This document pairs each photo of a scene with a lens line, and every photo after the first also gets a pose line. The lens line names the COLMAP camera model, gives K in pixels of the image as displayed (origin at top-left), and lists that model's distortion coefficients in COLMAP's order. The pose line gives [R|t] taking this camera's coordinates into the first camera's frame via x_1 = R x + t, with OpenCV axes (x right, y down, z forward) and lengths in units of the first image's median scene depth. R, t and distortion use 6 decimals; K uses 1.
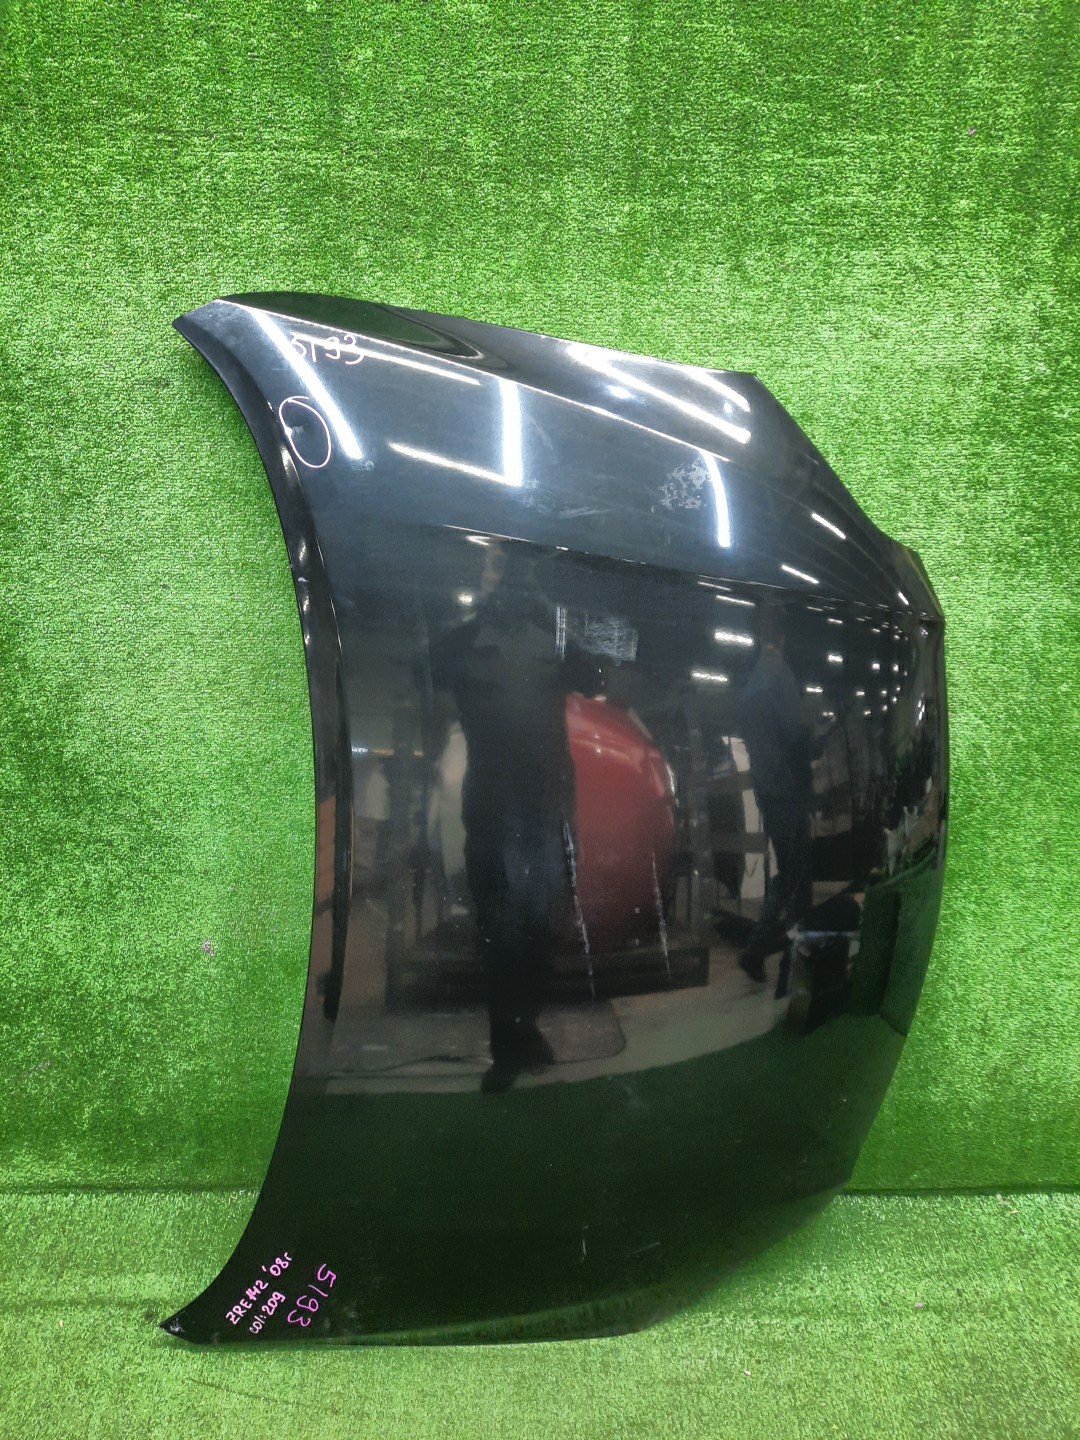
lens RADIAL K [[1033.9, 0, 543.4], [0, 1033.9, 717.2], [0, 0, 1]] dist [0.046180, -0.040581]
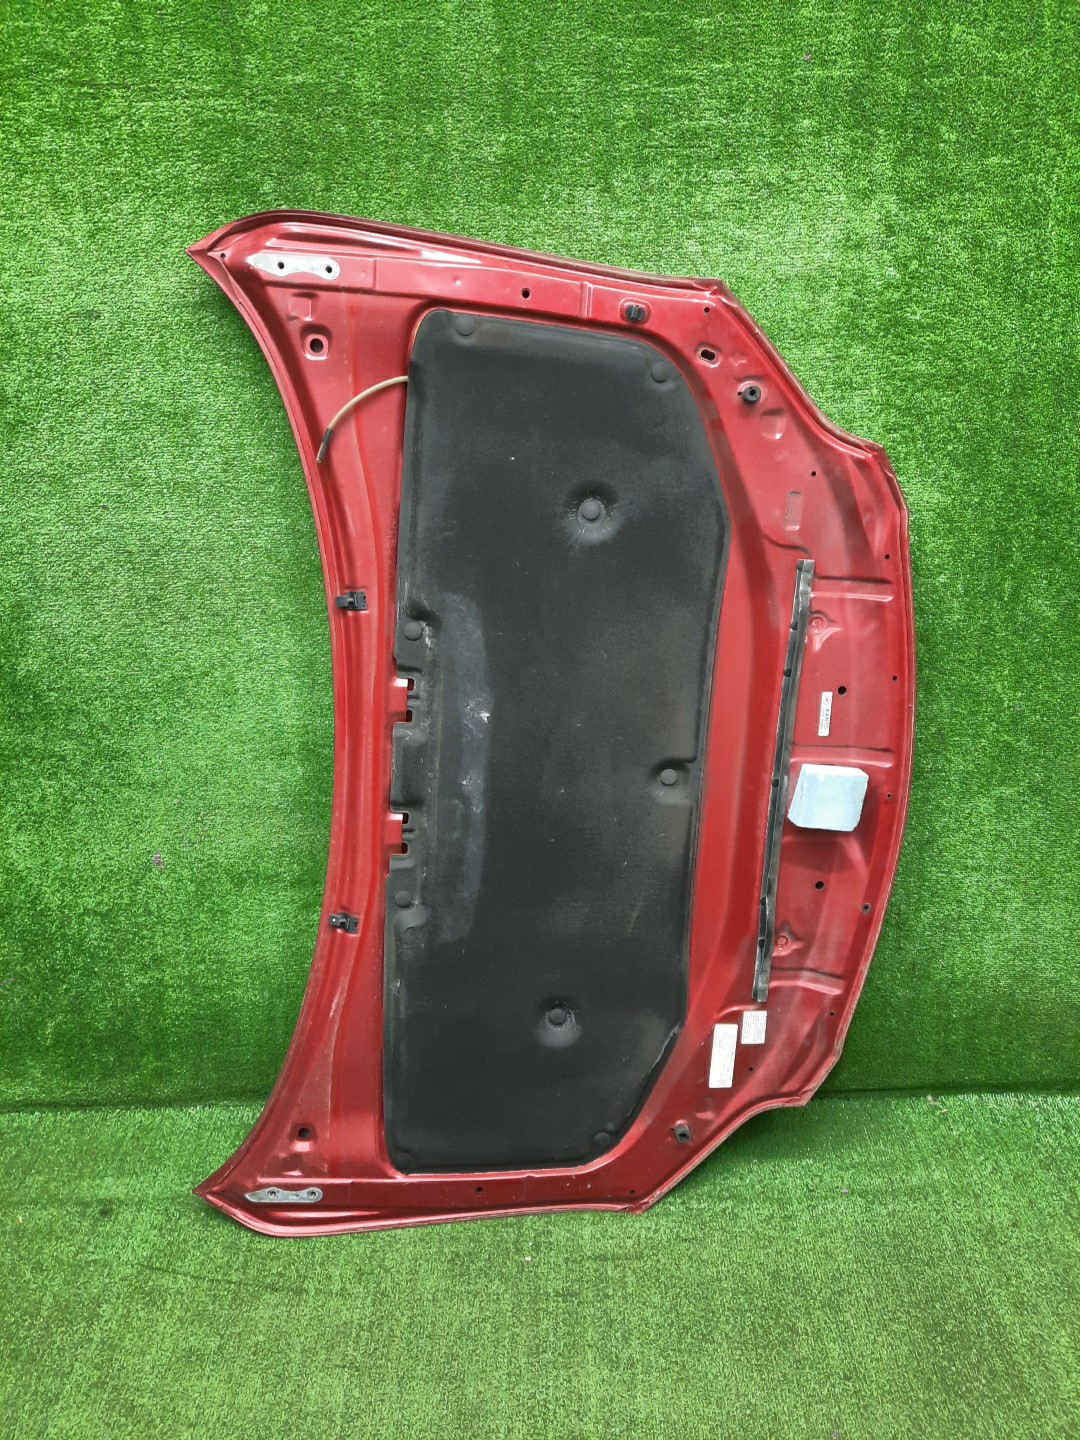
lens RADIAL K [[1033.9, 0, 552.9], [0, 1033.9, 728.6], [0, 0, 1]] dist [0.046180, -0.040581]
pose [[0.999376, -0.028797, -0.020476, 0.121416], [0.027699, 0.998261, -0.052042, 0.175174], [0.021939, 0.051442, 0.998435, -0.068832]]
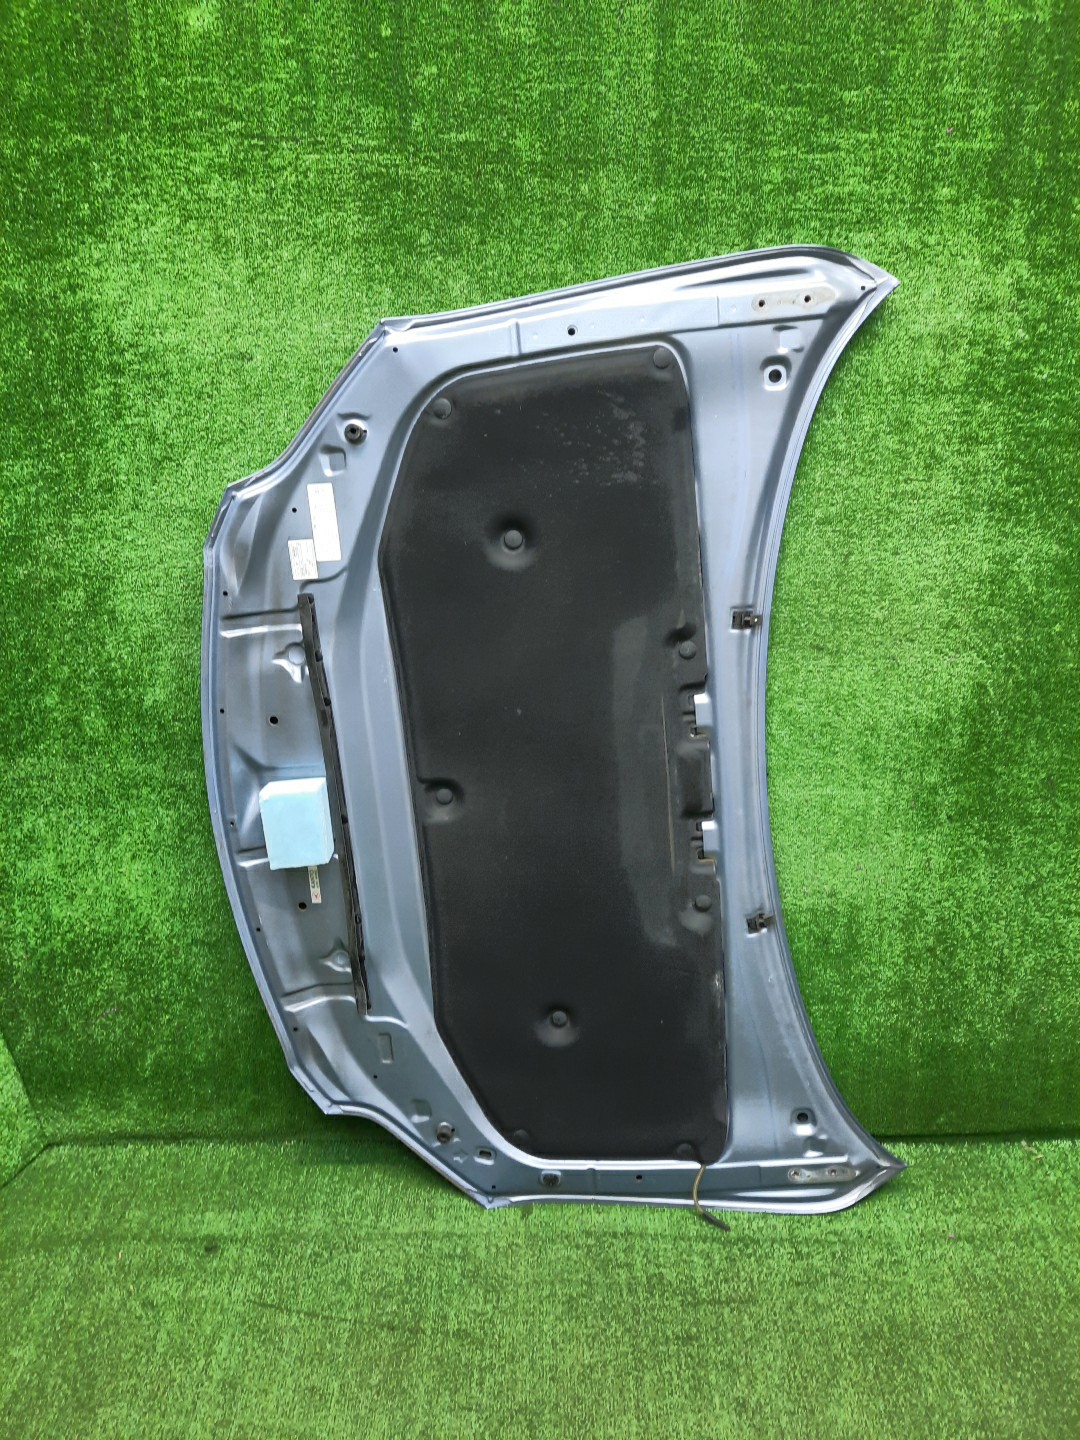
lens RADIAL K [[1033.9, 0, 546.4], [0, 1033.9, 730.1], [0, 0, 1]] dist [0.046180, -0.040581]
pose [[0.999936, -0.010871, -0.003270, -0.036913], [0.010532, 0.995877, -0.090098, 0.177339], [0.004236, 0.090058, 0.995928, -0.087492]]
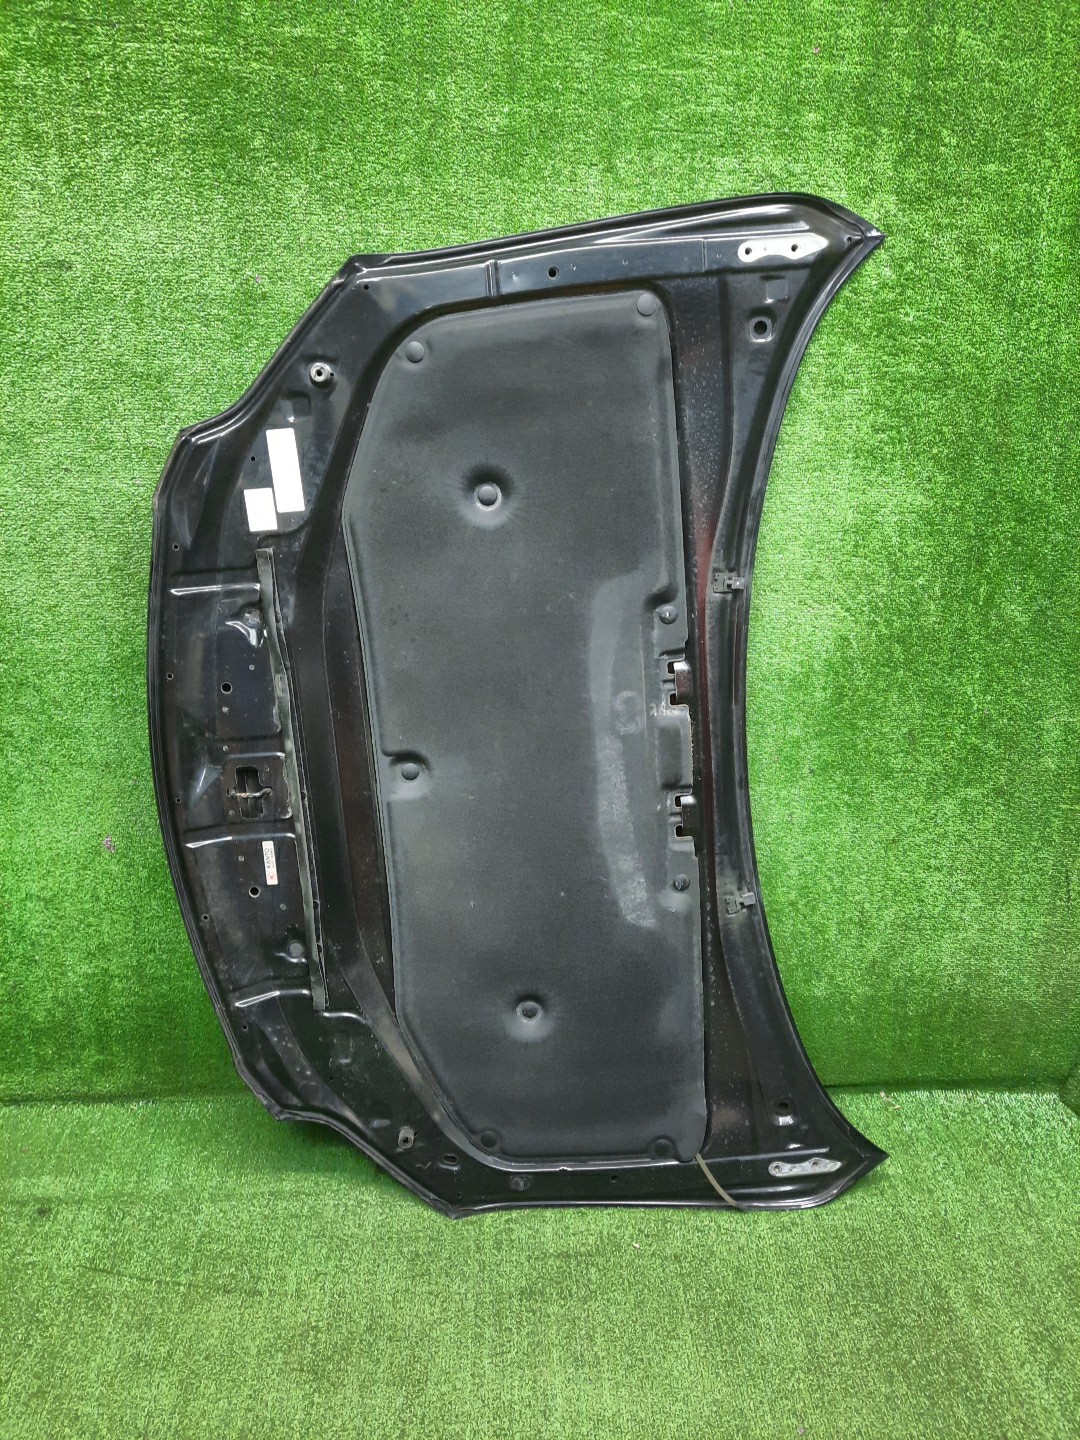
lens RADIAL K [[1033.9, 0, 546.1], [0, 1033.9, 729.1], [0, 0, 1]] dist [0.046180, -0.040581]
pose [[0.998512, 0.000209, 0.054538, 0.054623], [0.002381, 0.998873, -0.047413, 0.181094], [-0.054486, 0.047473, 0.997385, -0.047681]]
